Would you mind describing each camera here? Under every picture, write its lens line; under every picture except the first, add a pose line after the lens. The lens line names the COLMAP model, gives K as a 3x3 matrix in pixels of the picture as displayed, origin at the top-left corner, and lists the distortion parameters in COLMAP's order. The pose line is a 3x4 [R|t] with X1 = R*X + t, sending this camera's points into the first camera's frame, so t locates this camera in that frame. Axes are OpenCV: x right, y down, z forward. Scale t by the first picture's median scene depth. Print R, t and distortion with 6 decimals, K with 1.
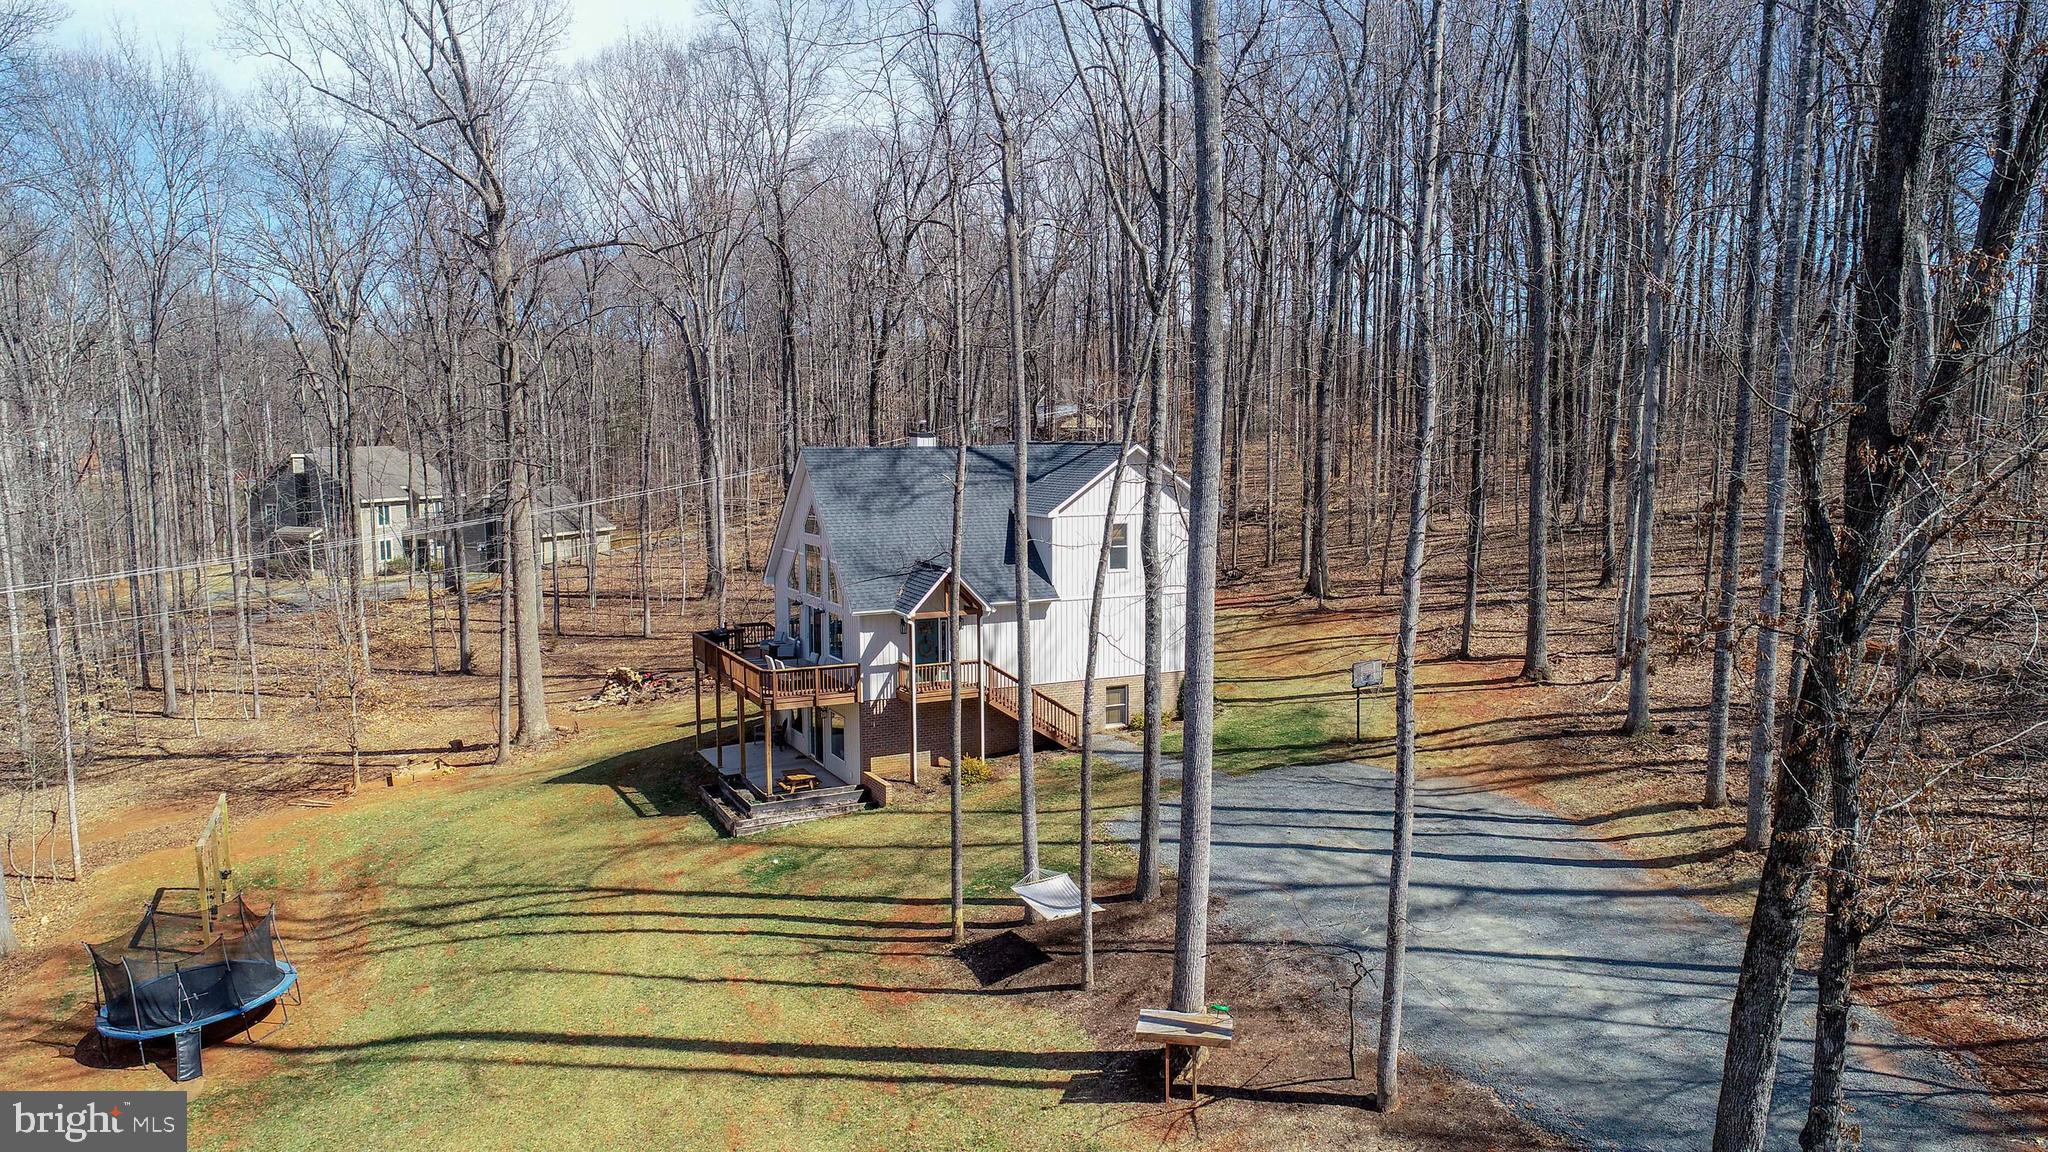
lens RADIAL K [[1365.1, 0, 1024.0], [0, 1365.1, 576.0], [0, 0, 1]] dist [0.002170, 0.006016]
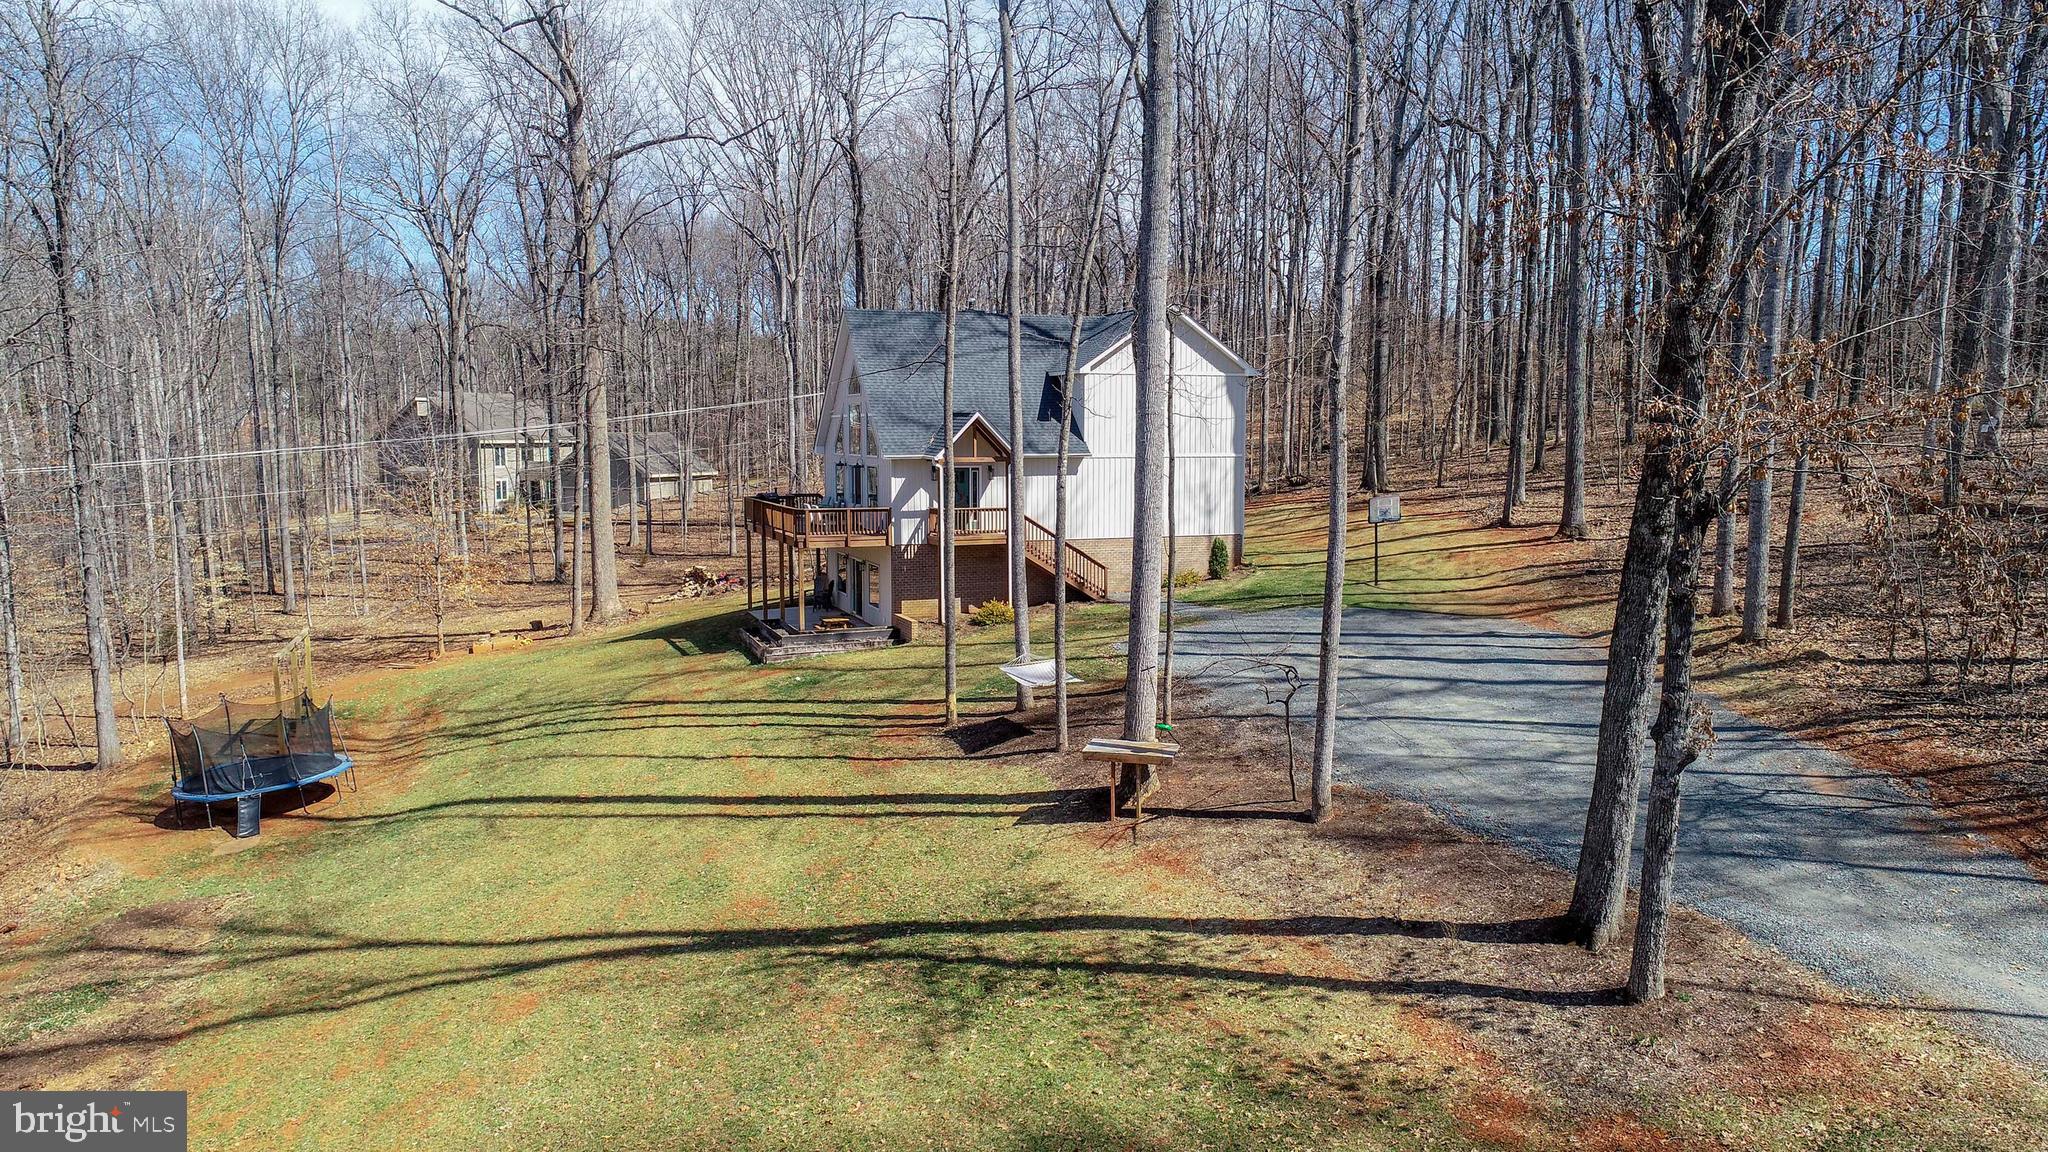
lens RADIAL K [[1365.1, 0, 1024.0], [0, 1365.1, 576.0], [0, 0, 1]] dist [0.002170, 0.006016]
pose [[0.995990, 0.013372, -0.088455, 0.087529], [-0.013198, 0.999910, 0.002547, 0.136606], [0.088482, -0.001370, 0.996077, -0.022434]]
